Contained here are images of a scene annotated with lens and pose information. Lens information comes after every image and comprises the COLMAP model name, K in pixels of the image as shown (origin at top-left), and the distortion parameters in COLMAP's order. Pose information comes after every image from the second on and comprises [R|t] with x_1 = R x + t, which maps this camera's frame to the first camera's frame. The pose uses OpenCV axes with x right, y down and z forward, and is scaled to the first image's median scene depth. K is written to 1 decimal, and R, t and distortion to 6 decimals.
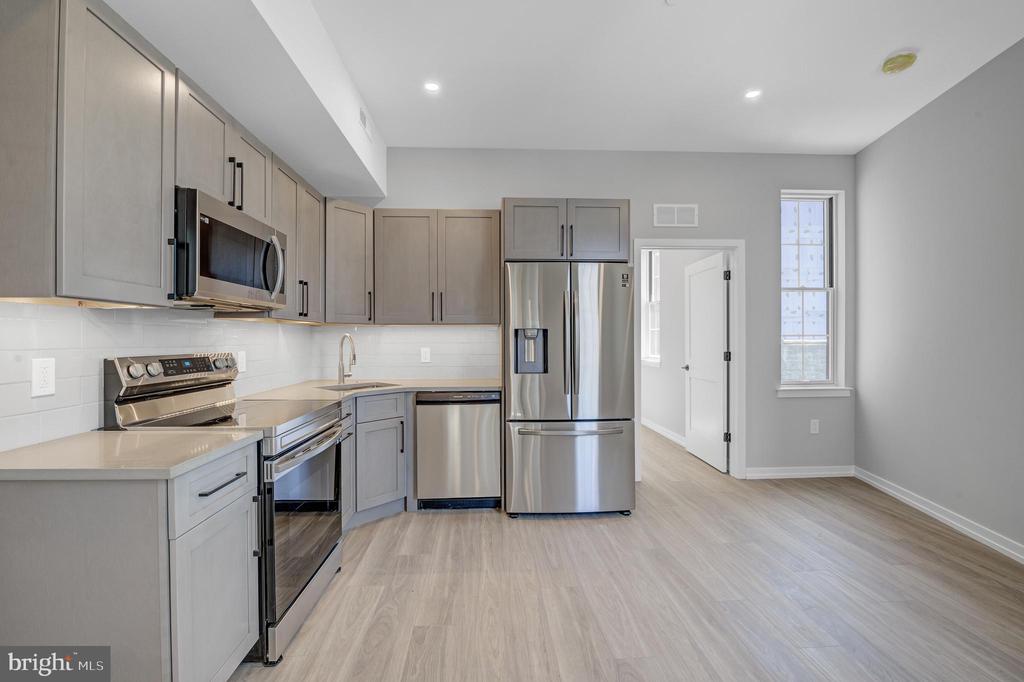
lens RADIAL K [[454.1, 0, 512.0], [0, 454.1, 341.0], [0, 0, 1]] dist [-0.000204, -0.000011]
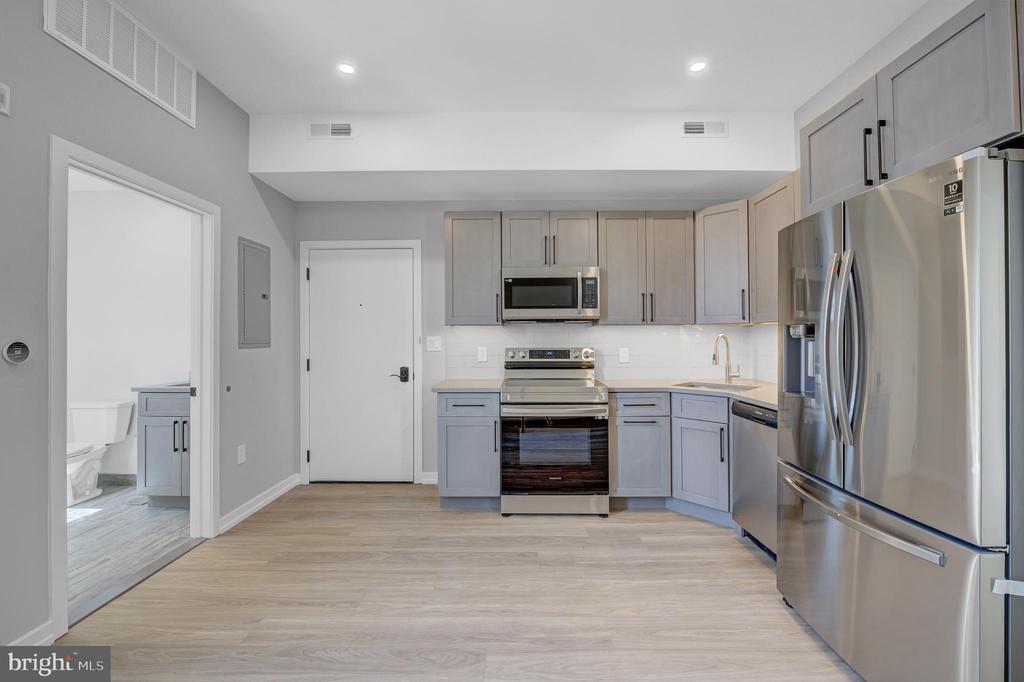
lens RADIAL K [[430.3, 0, 512.0], [0, 430.3, 341.0], [0, 0, 1]] dist [-0.002343, -0.000561]
pose [[-0.072711, 0.006420, -0.997332, 0.844535], [-0.001143, 0.999978, 0.006521, -0.008595], [0.997352, 0.001614, -0.072702, 0.803812]]
